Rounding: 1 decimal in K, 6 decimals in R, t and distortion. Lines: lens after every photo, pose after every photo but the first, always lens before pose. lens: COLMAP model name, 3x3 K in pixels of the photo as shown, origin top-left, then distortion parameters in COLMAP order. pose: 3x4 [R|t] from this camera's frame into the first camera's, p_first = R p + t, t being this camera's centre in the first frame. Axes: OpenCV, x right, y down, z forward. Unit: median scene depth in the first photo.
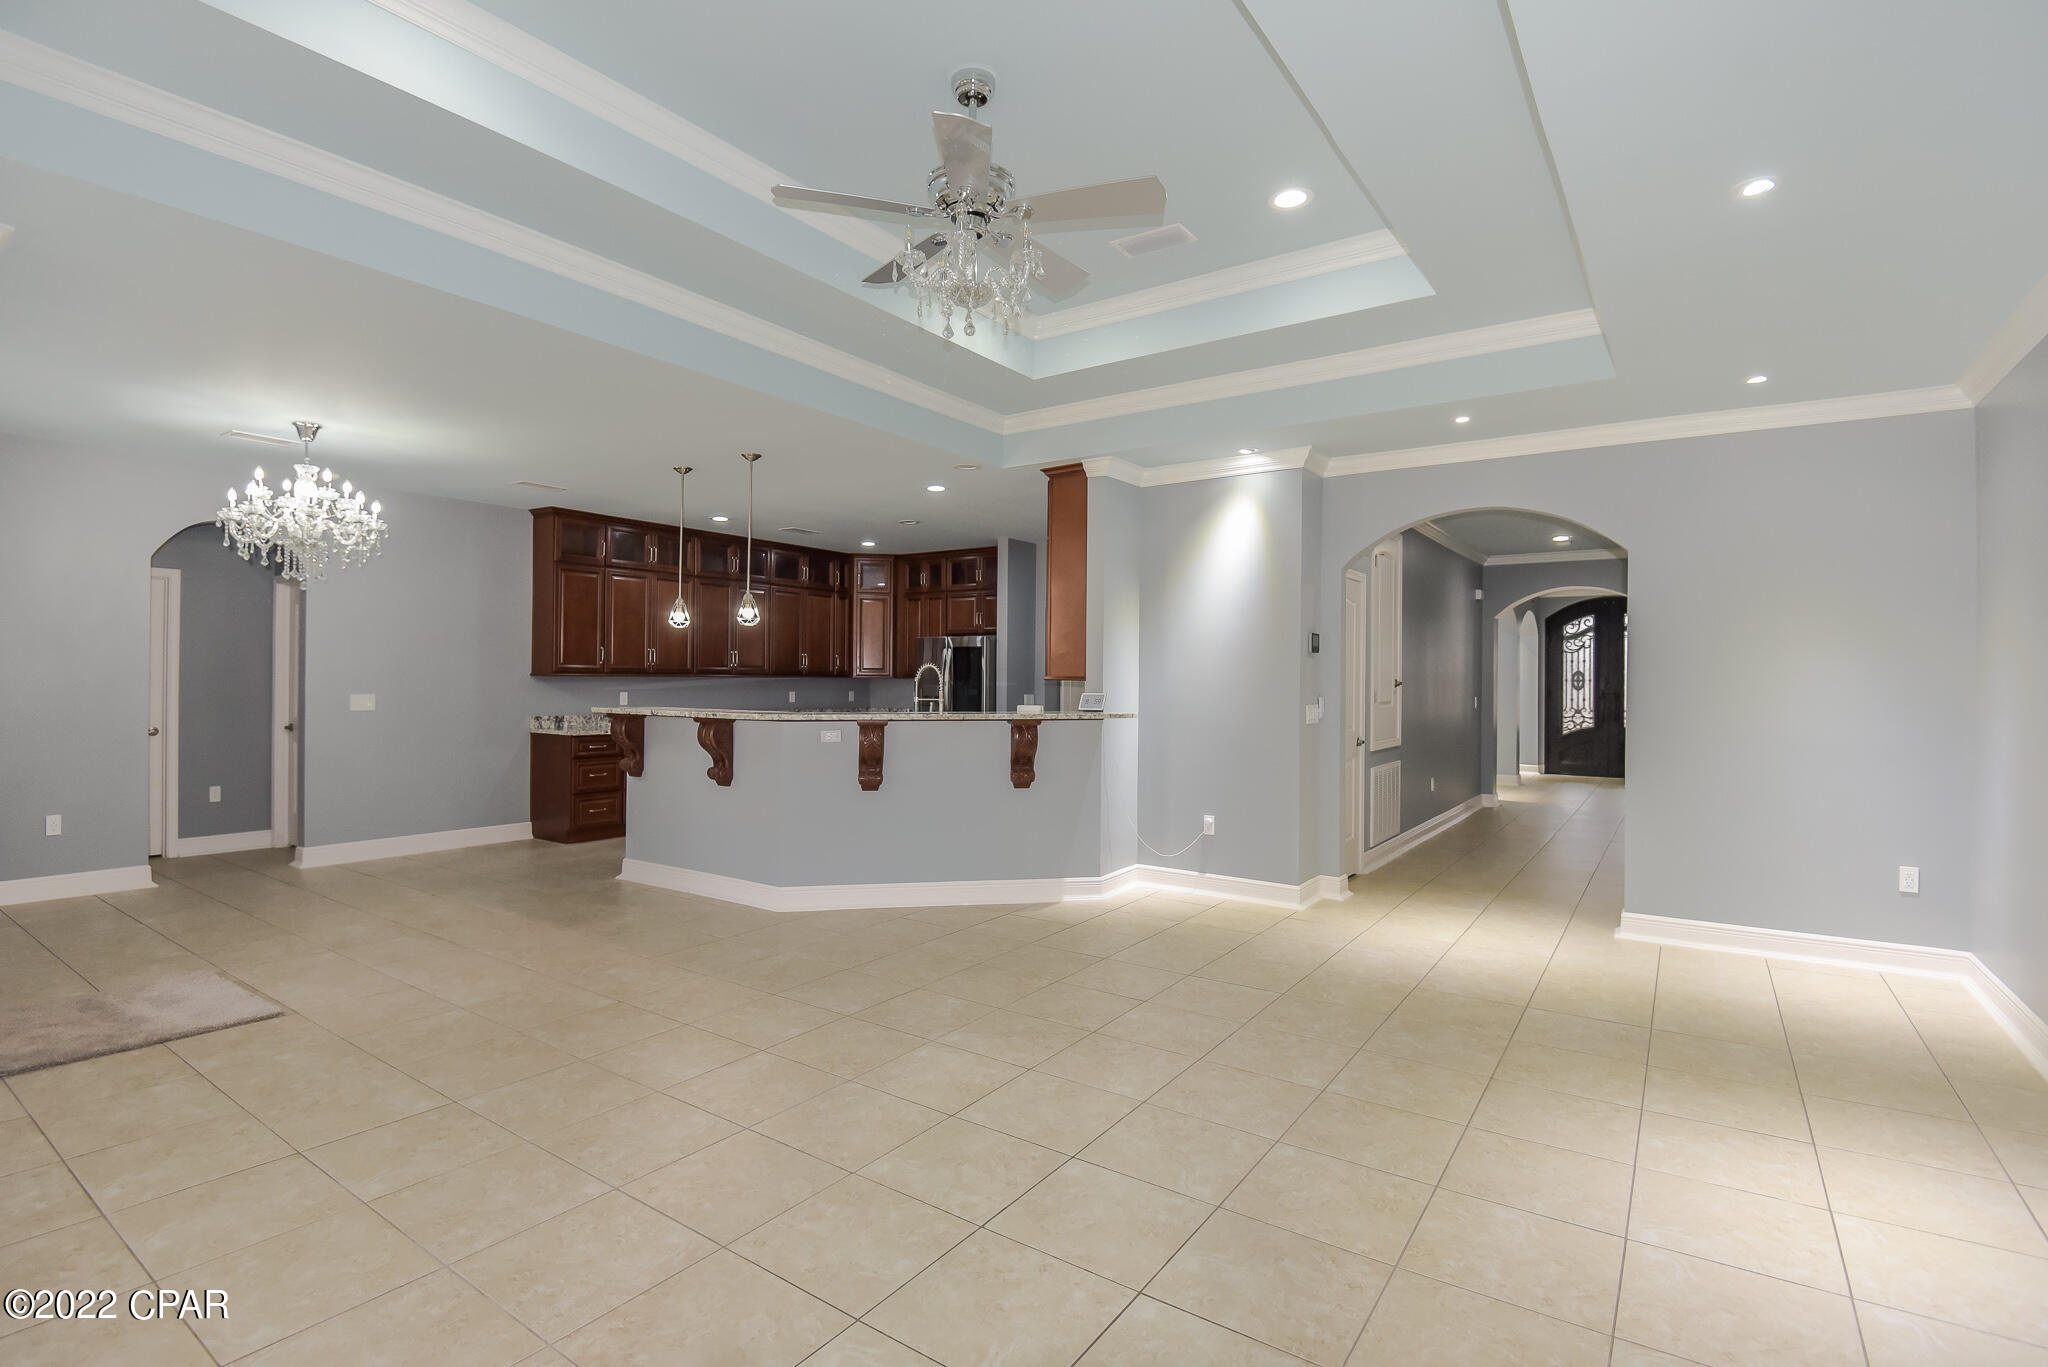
lens RADIAL K [[970.5, 0, 1011.5], [0, 970.5, 686.2], [0, 0, 1]] dist [-0.018771, -0.000126]
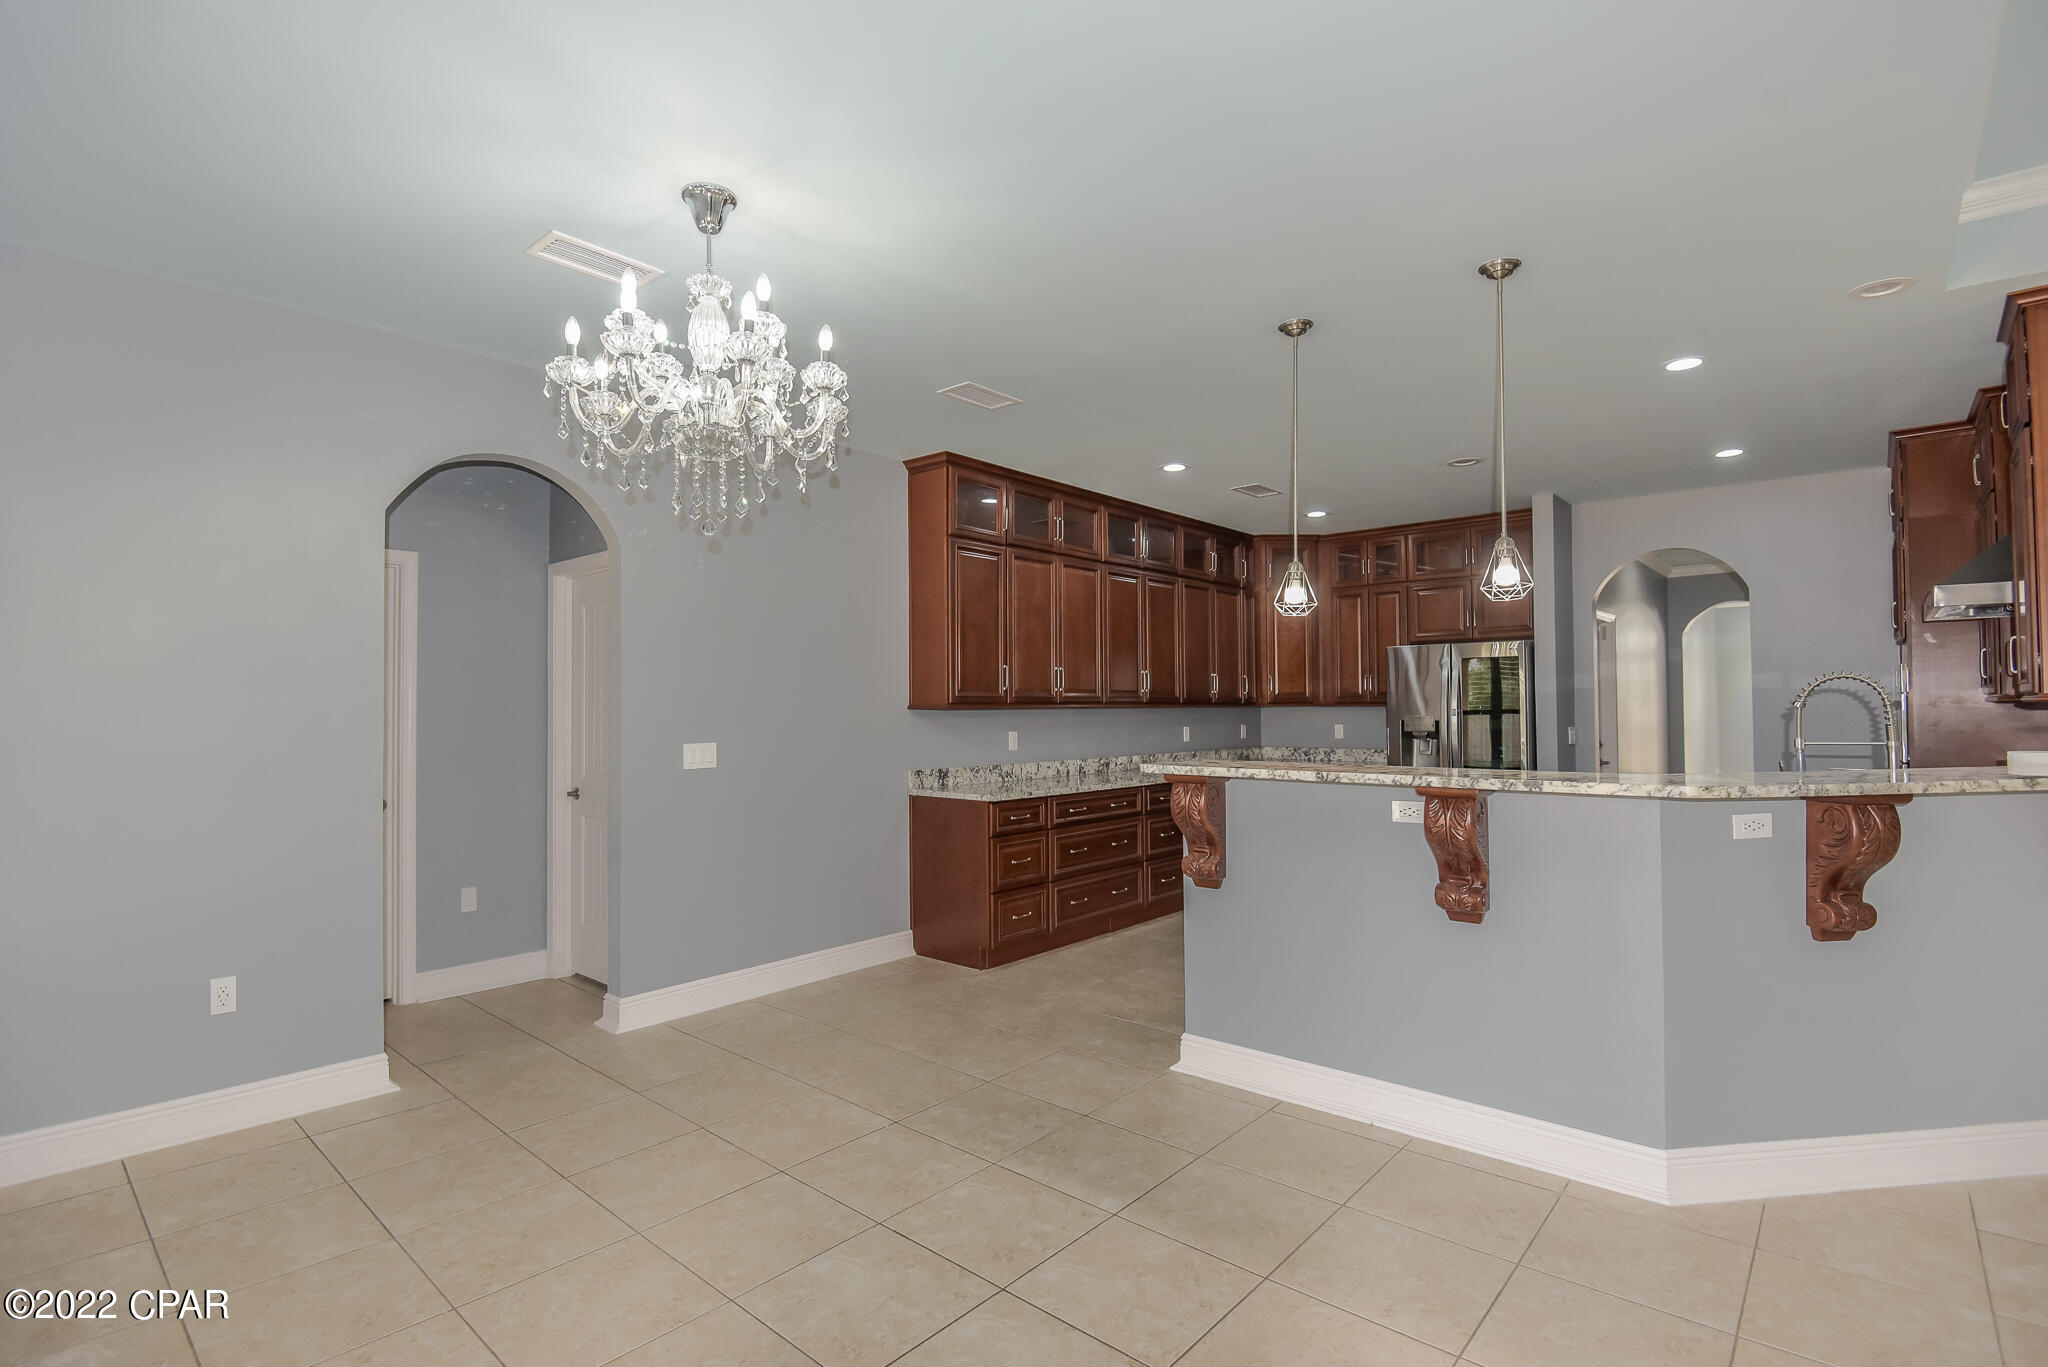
lens RADIAL K [[958.5, 0, 1023.0], [0, 958.5, 703.2], [0, 0, 1]] dist [0.017873, -0.000304]
pose [[0.993595, -0.016204, -0.111831, -0.353622], [0.014622, 0.999781, -0.014956, -0.004301], [0.112049, 0.013225, 0.993615, 0.360743]]
